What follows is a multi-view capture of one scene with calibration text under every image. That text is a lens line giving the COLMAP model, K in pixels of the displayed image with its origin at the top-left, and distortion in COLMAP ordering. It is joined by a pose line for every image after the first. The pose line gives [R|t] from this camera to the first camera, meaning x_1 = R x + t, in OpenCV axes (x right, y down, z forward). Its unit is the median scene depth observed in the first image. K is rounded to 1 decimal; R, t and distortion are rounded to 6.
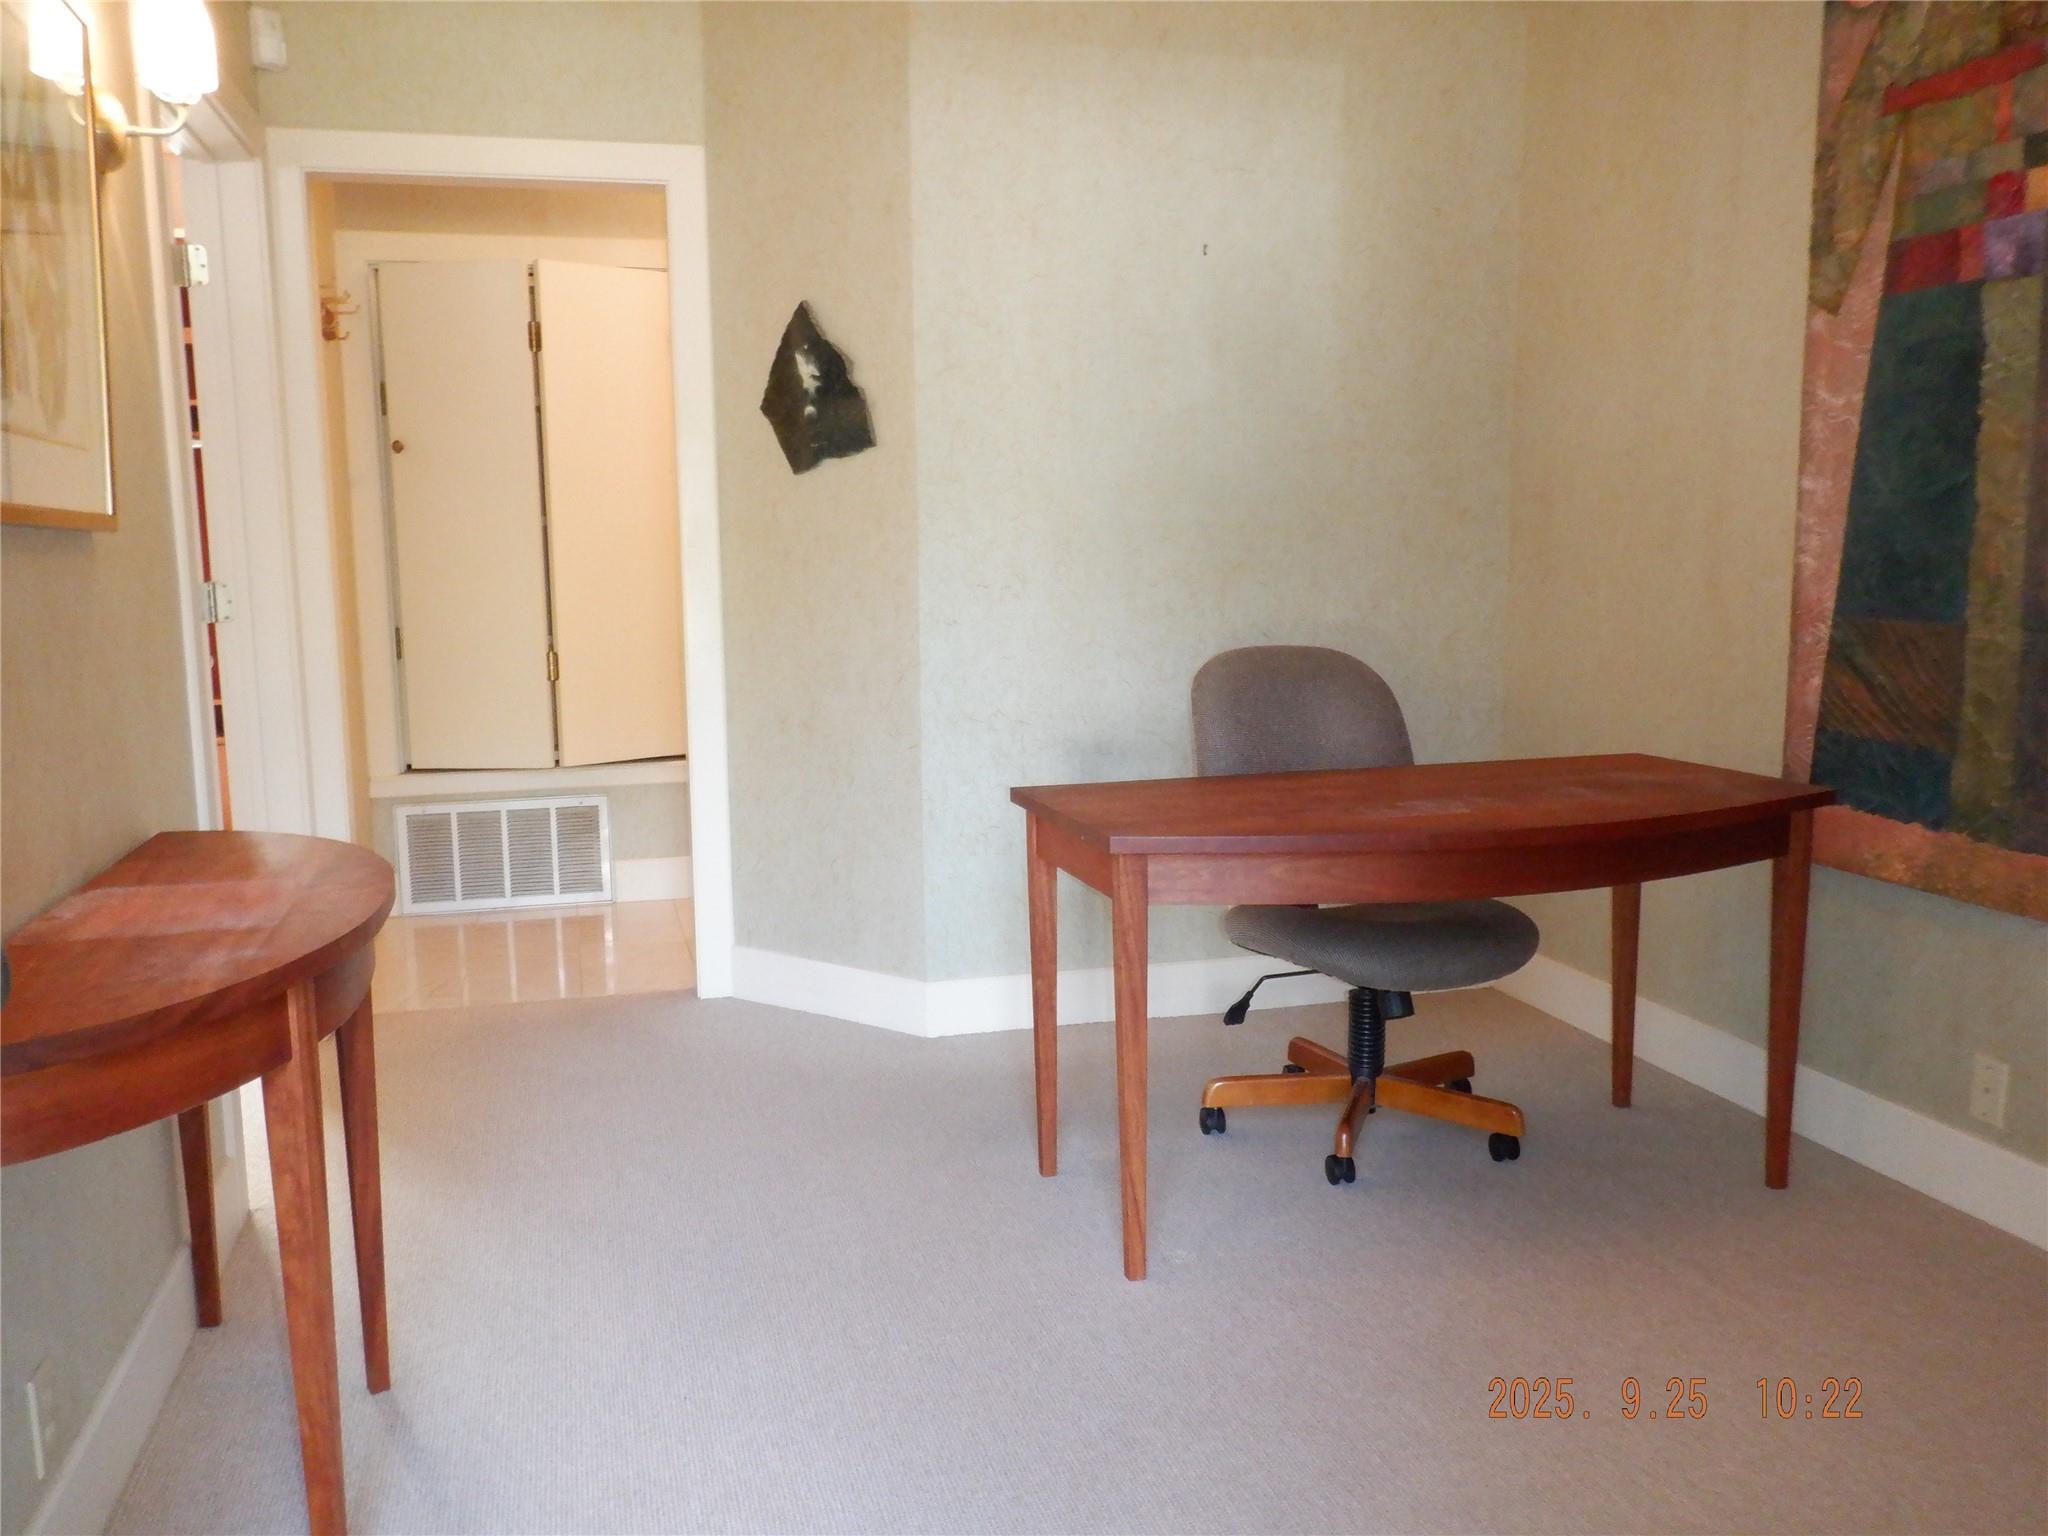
lens RADIAL K [[1717.5, 0, 1024.1], [0, 1717.5, 767.5], [0, 0, 1]] dist [0.010310, -0.000110]
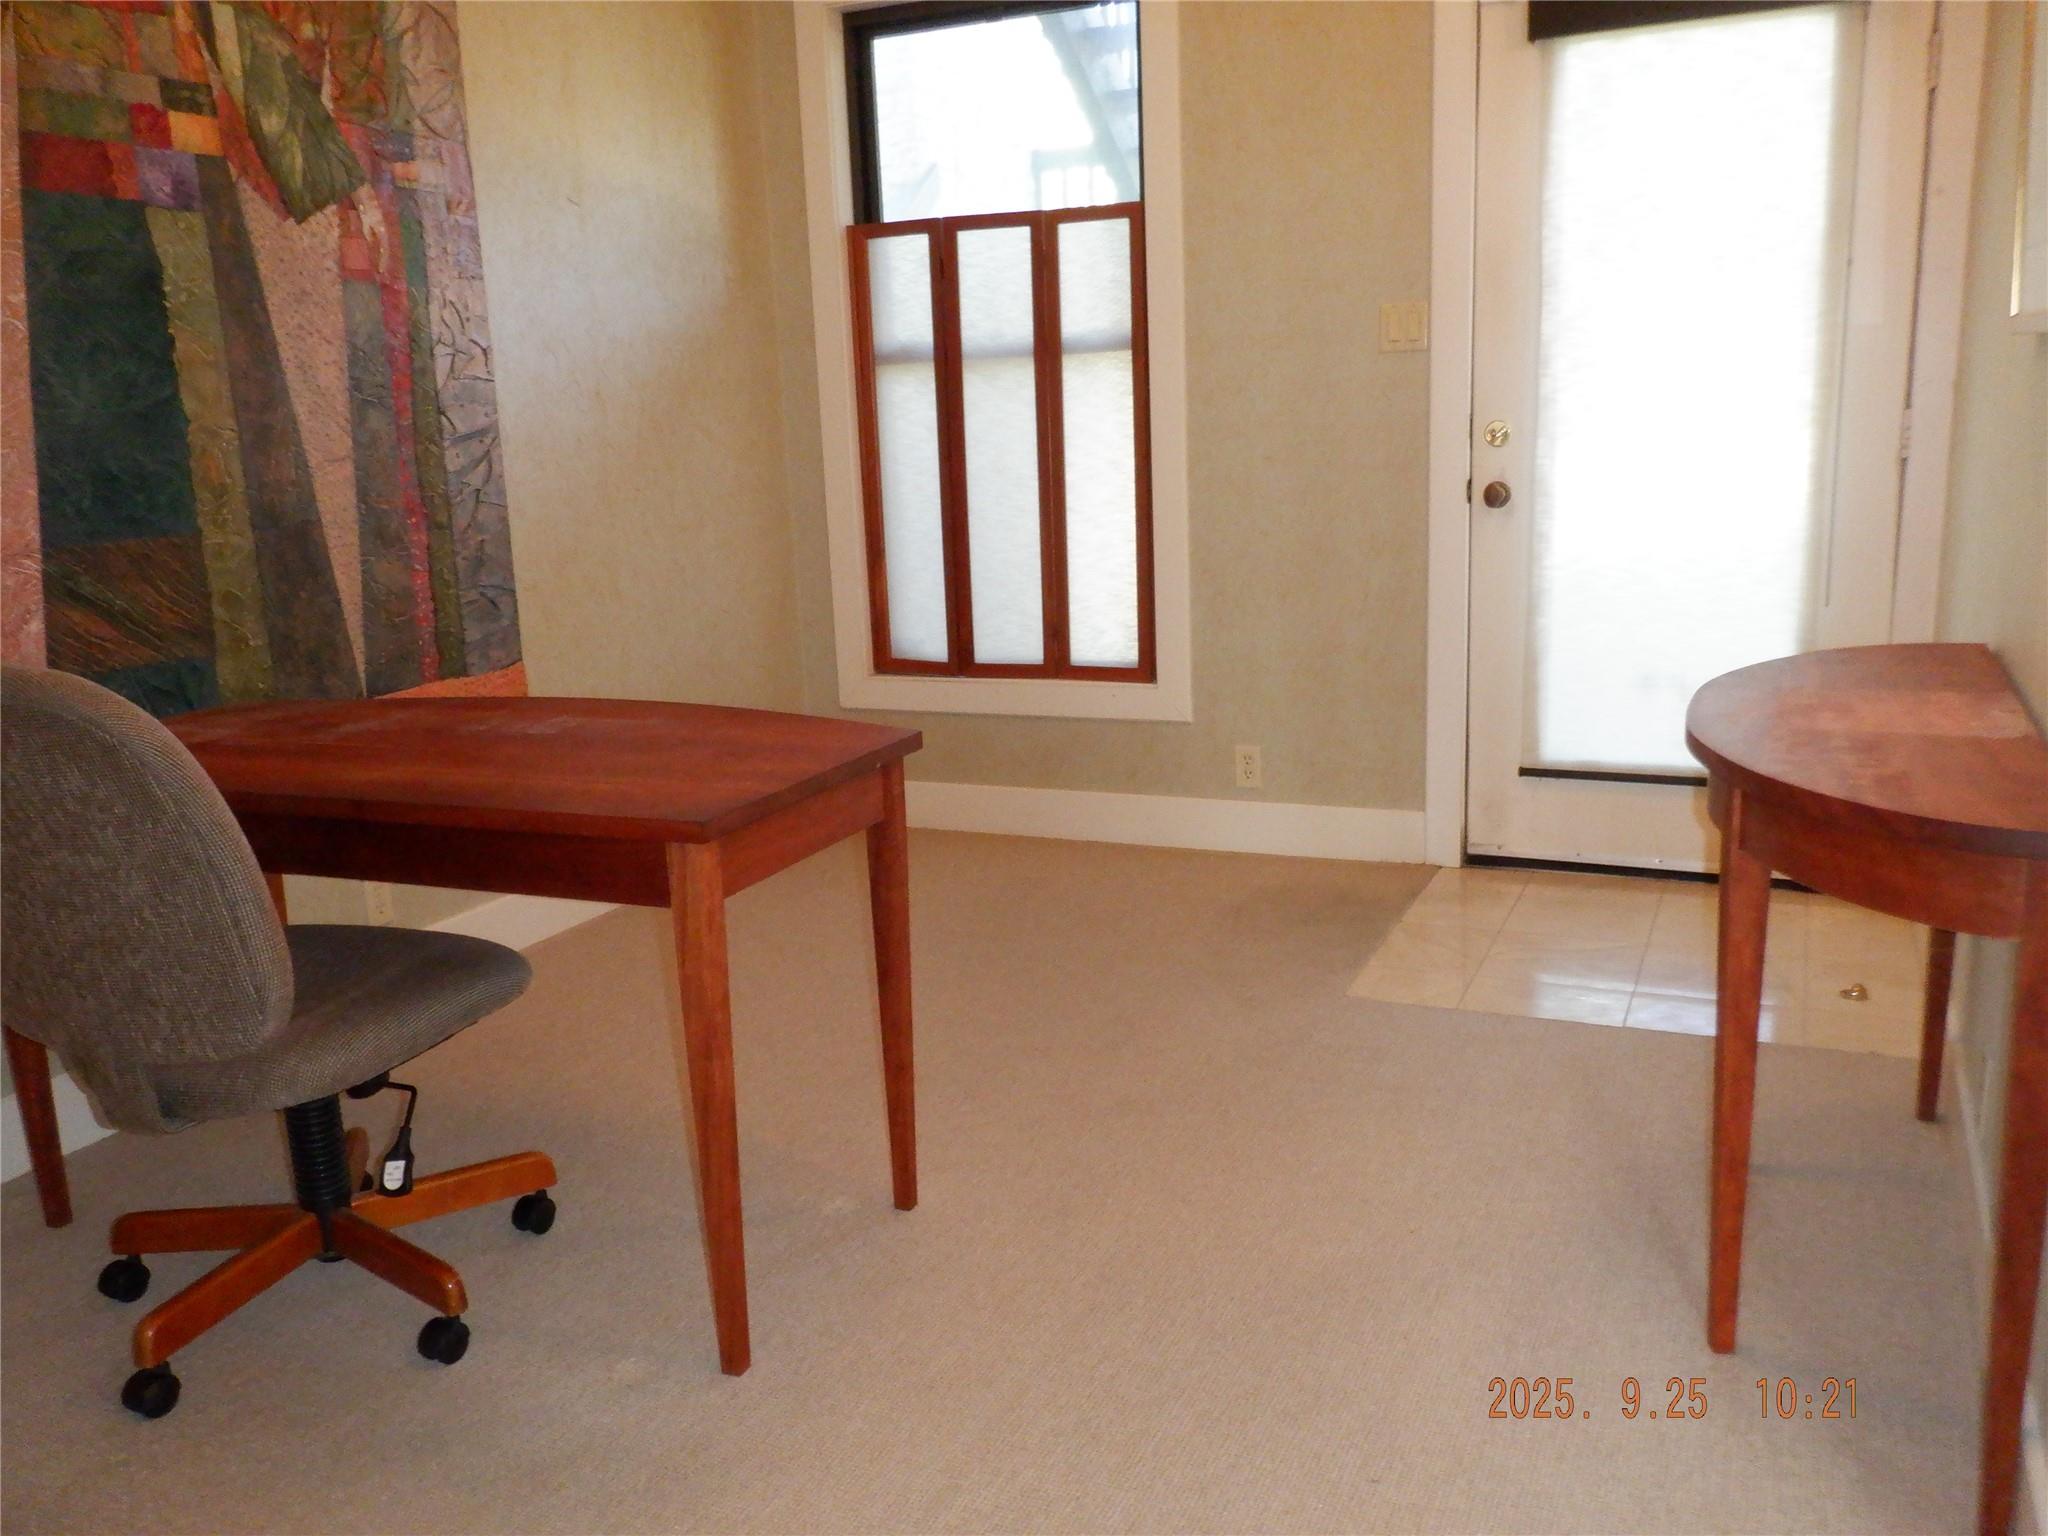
lens RADIAL K [[1717.5, 0, 1017.9], [0, 1717.5, 768.6], [0, 0, 1]] dist [0.010310, -0.000110]
pose [[-0.766579, -0.097911, 0.634641, -0.530621], [0.132414, 0.942966, 0.305420, -0.202372], [-0.628349, 0.318164, -0.709894, 1.475619]]
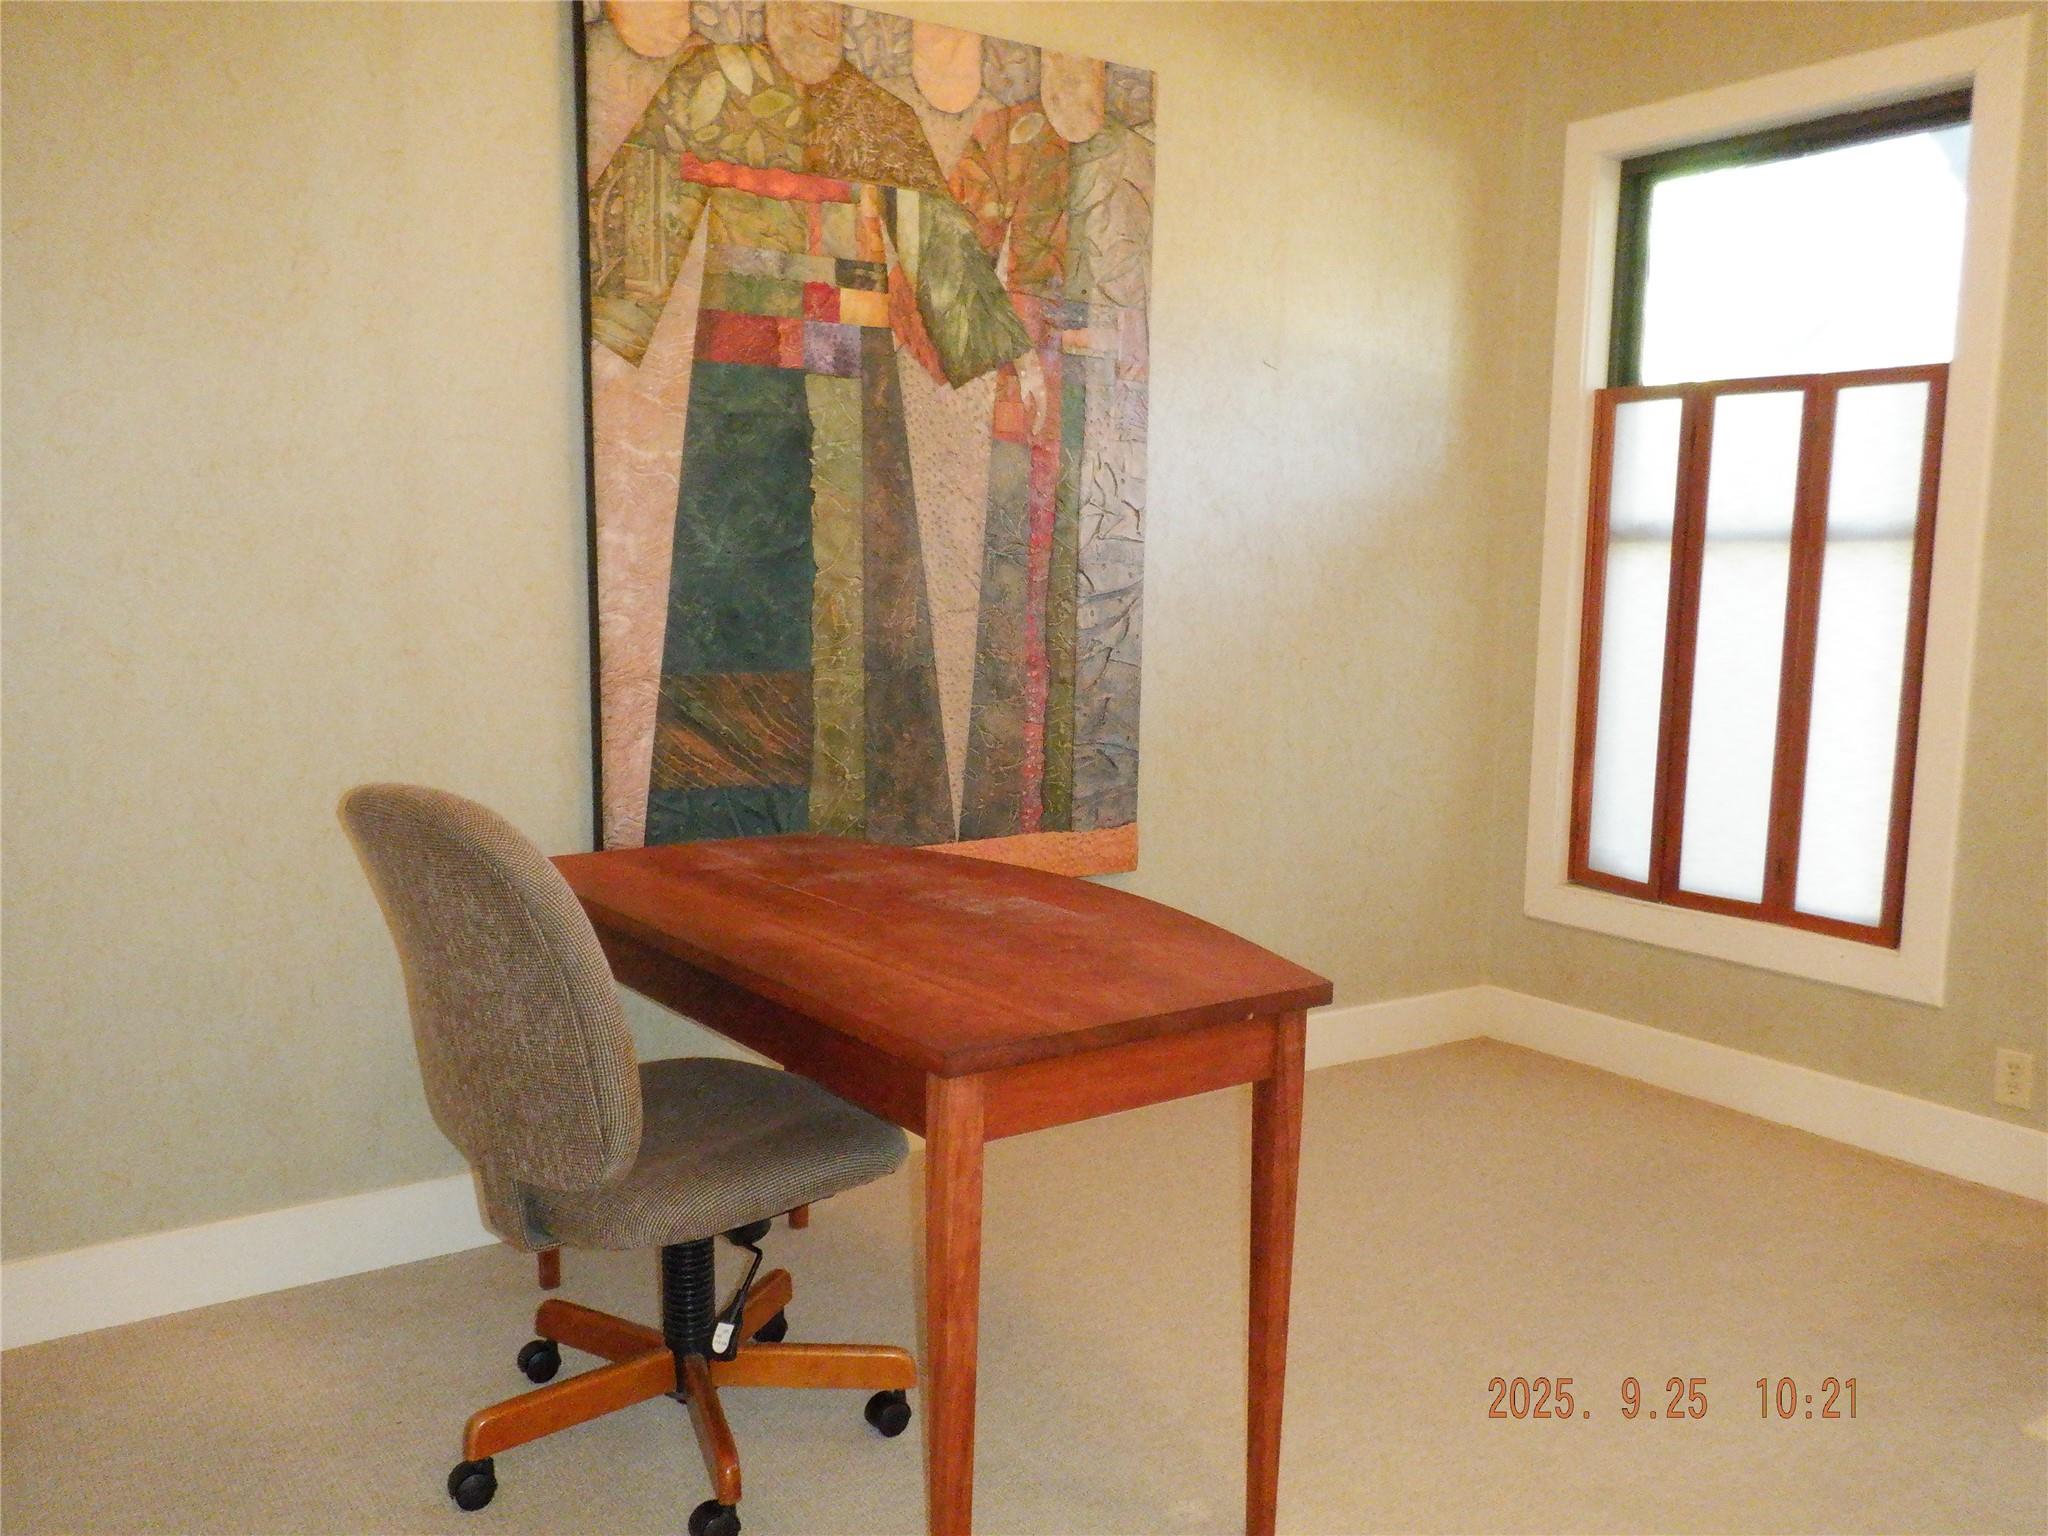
lens RADIAL K [[1717.5, 0, 1021.1], [0, 1717.5, 770.3], [0, 0, 1]] dist [0.010310, -0.000110]
pose [[-0.333568, -0.116672, 0.935478, -0.572374], [0.113272, 0.980163, 0.162634, -0.186581], [-0.935896, 0.160213, -0.313736, 1.230772]]
